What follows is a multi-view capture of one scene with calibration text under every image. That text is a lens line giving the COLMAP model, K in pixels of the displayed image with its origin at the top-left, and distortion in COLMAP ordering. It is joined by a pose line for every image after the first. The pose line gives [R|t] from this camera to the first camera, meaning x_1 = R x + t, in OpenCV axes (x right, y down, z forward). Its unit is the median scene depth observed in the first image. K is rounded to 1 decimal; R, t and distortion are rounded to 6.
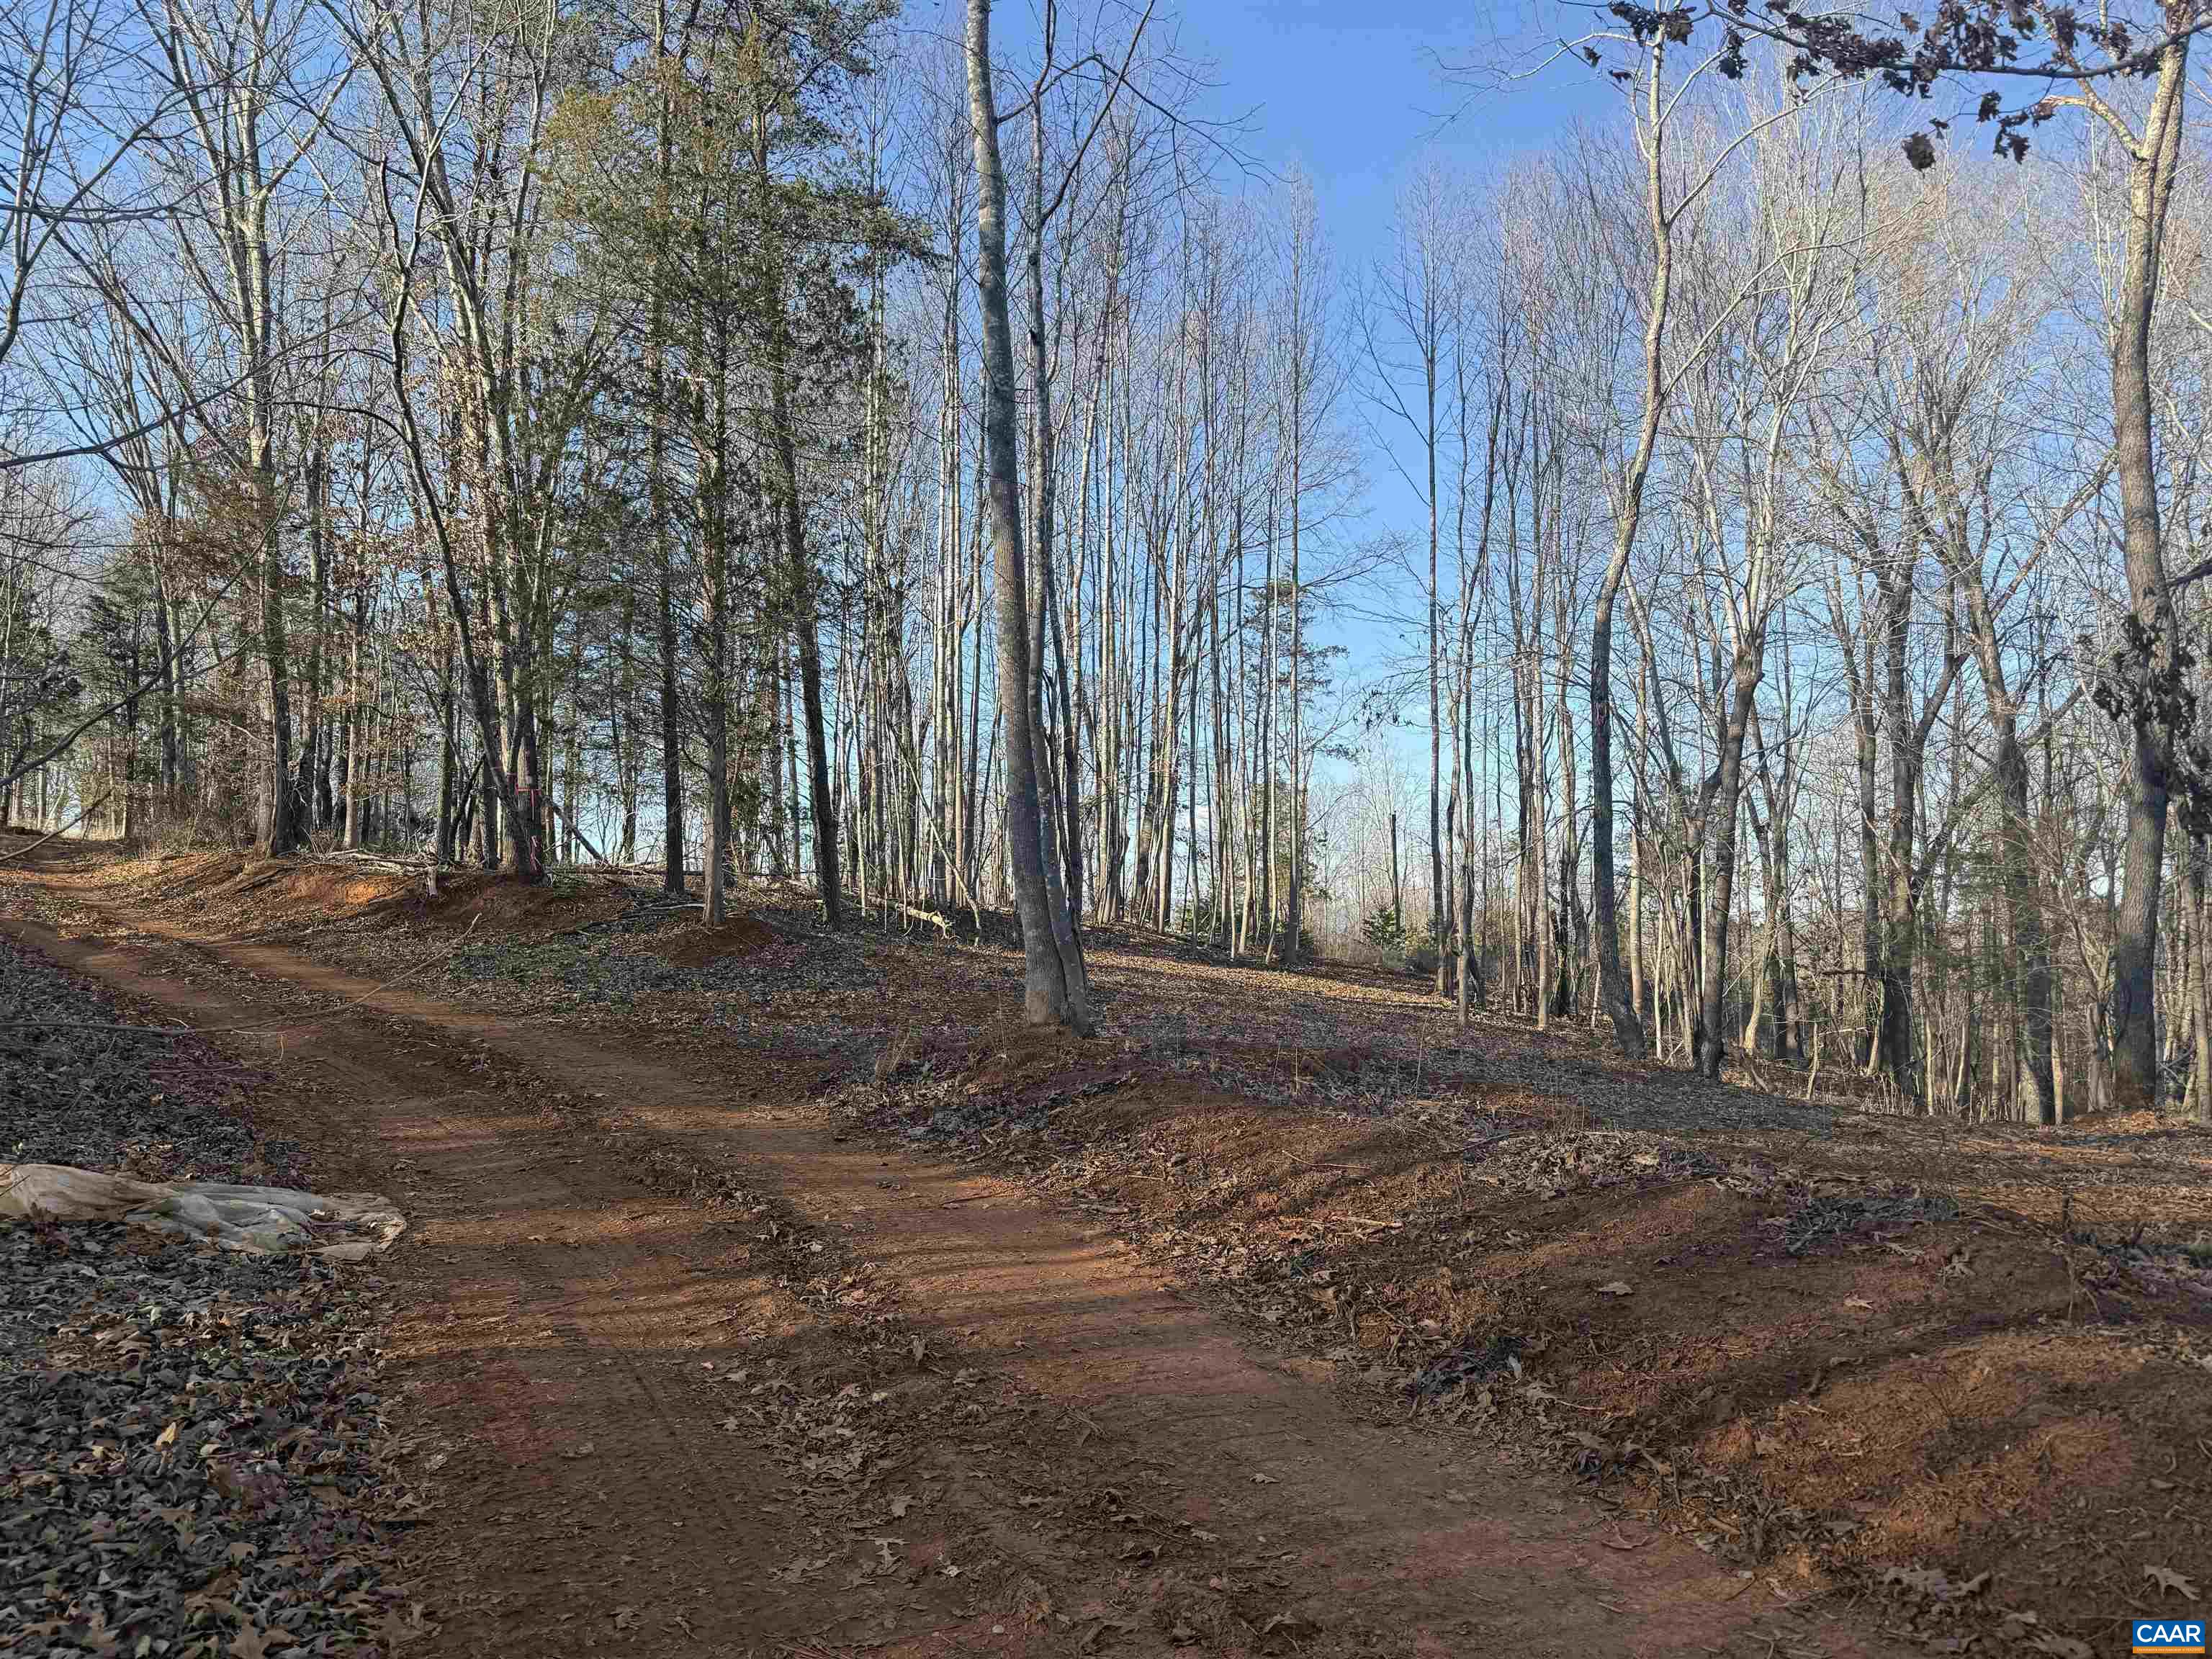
lens RADIAL K [[1543.1, 0, 1106.0], [0, 1543.1, 829.5], [0, 0, 1]] dist [0.096328, -0.055391]
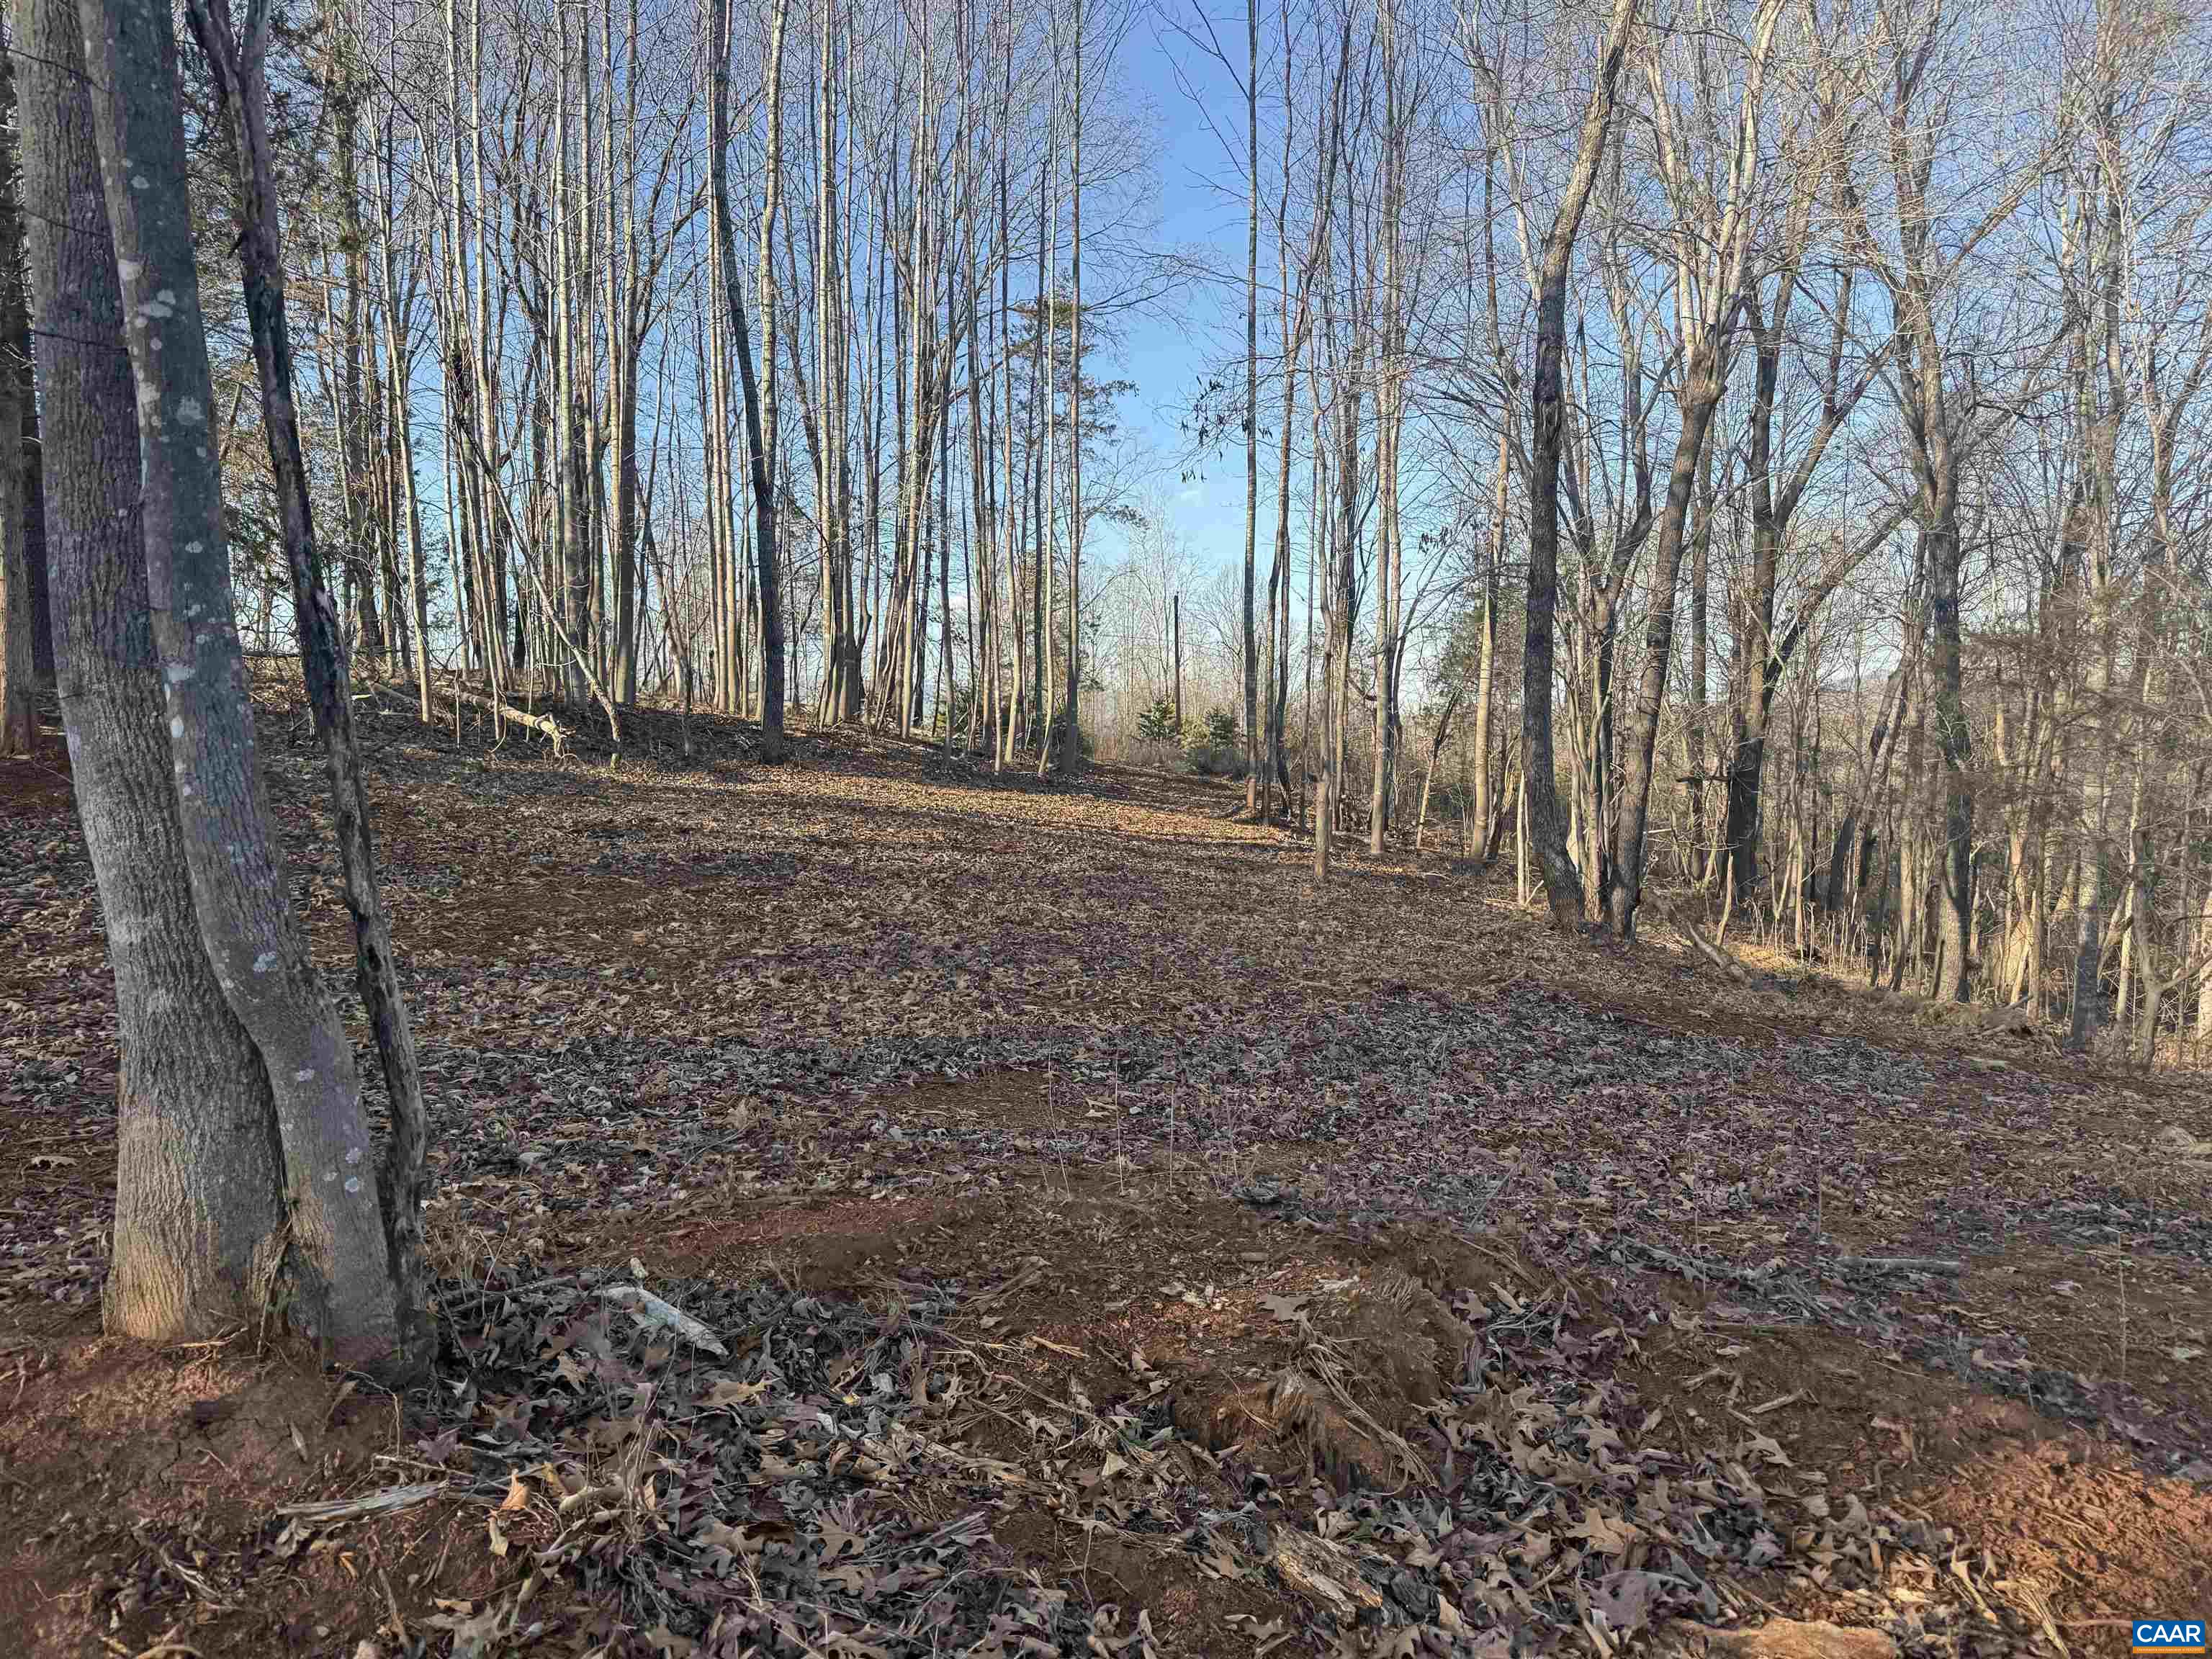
lens RADIAL K [[1543.1, 0, 1106.0], [0, 1543.1, 829.5], [0, 0, 1]] dist [0.096328, -0.055391]
pose [[0.988348, -0.008967, 0.151947, 0.014322], [-0.011895, 0.990660, 0.135835, 0.005003], [-0.151746, -0.136059, 0.979010, 0.183774]]
